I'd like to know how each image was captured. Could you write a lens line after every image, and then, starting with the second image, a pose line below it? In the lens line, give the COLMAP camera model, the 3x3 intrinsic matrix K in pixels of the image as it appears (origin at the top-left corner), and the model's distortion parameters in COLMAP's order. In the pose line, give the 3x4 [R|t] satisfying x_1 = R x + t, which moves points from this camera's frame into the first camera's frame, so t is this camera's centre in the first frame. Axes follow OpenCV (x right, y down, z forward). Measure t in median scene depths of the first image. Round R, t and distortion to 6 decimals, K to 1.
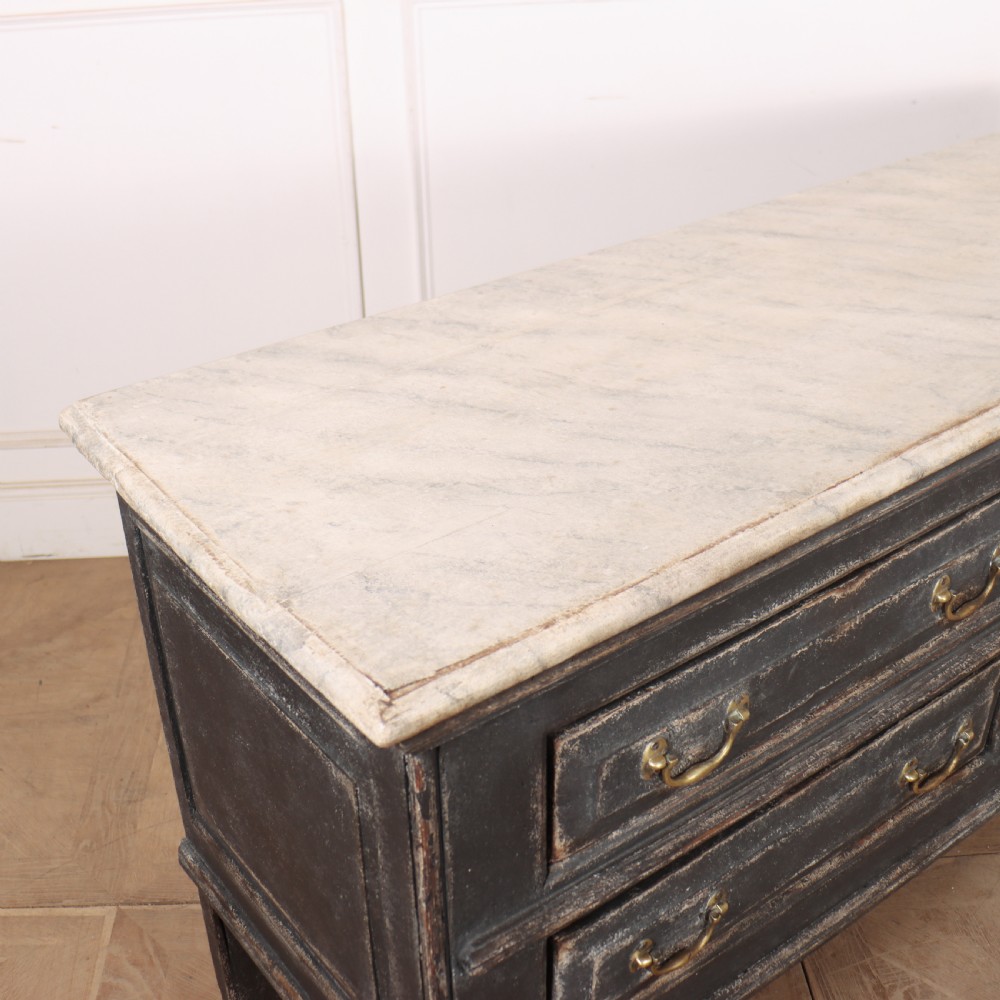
lens RADIAL K [[1292.3, 0, 439.5], [0, 1292.3, 417.6], [0, 0, 1]] dist [-0.161912, 0.094503]
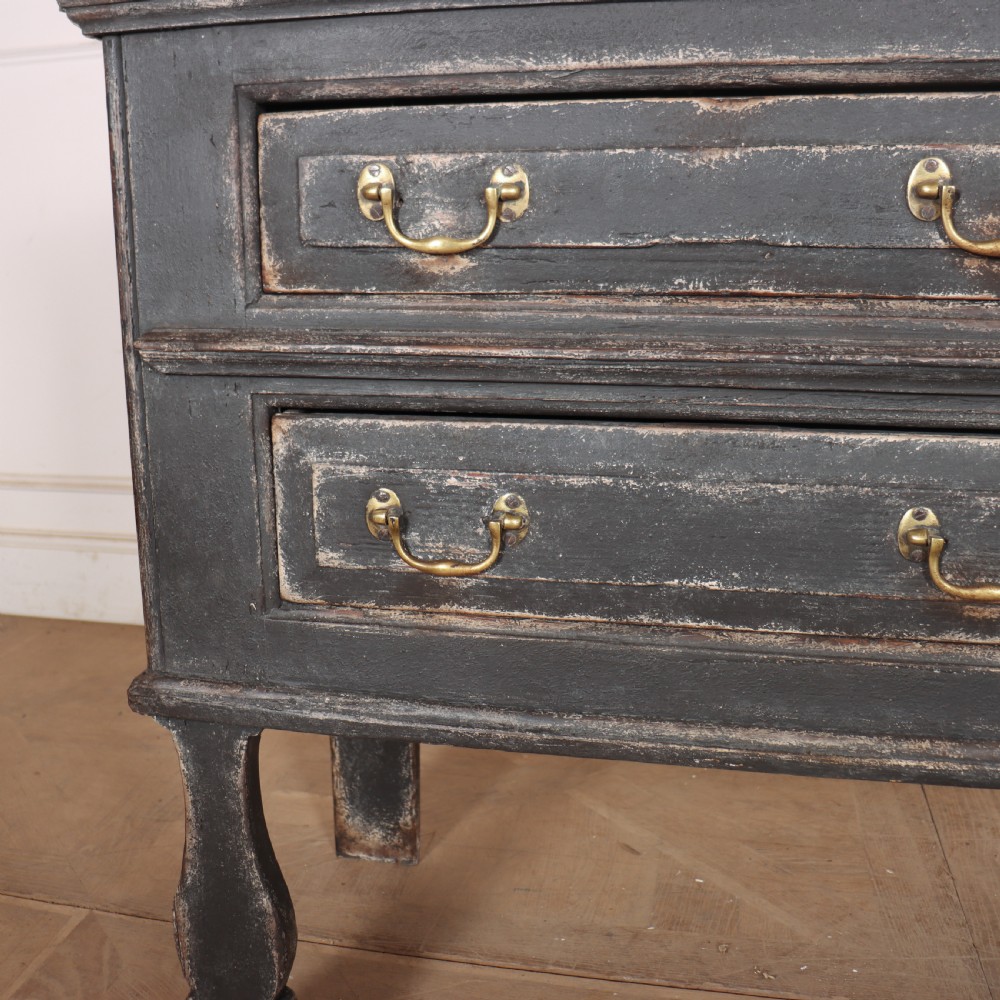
lens RADIAL K [[1212.5, 0, 396.9], [0, 1212.5, 473.9], [0, 0, 1]] dist [-0.183164, 0.166209]
pose [[0.653230, 0.186412, -0.733854, 0.725926], [-0.347279, 0.935024, -0.071612, 0.444273], [0.672821, 0.301631, 0.675522, 0.442029]]
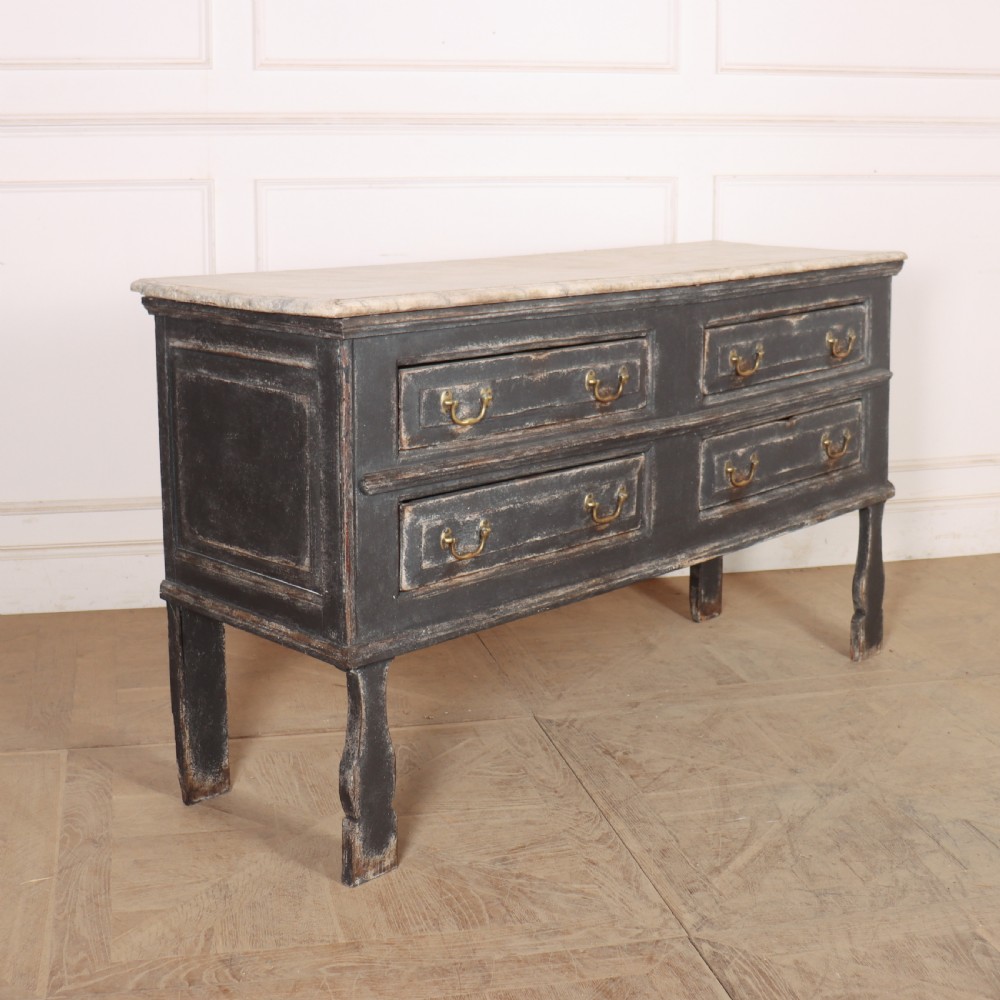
lens RADIAL K [[1532.5, 0, 452.4], [0, 1532.5, 458.7], [0, 0, 1]] dist [-0.163791, 0.094510]
pose [[0.982999, 0.007002, 0.183477, -0.247958], [0.043269, 0.962296, -0.268541, 0.905582], [-0.178440, 0.271915, 0.945633, -1.186233]]
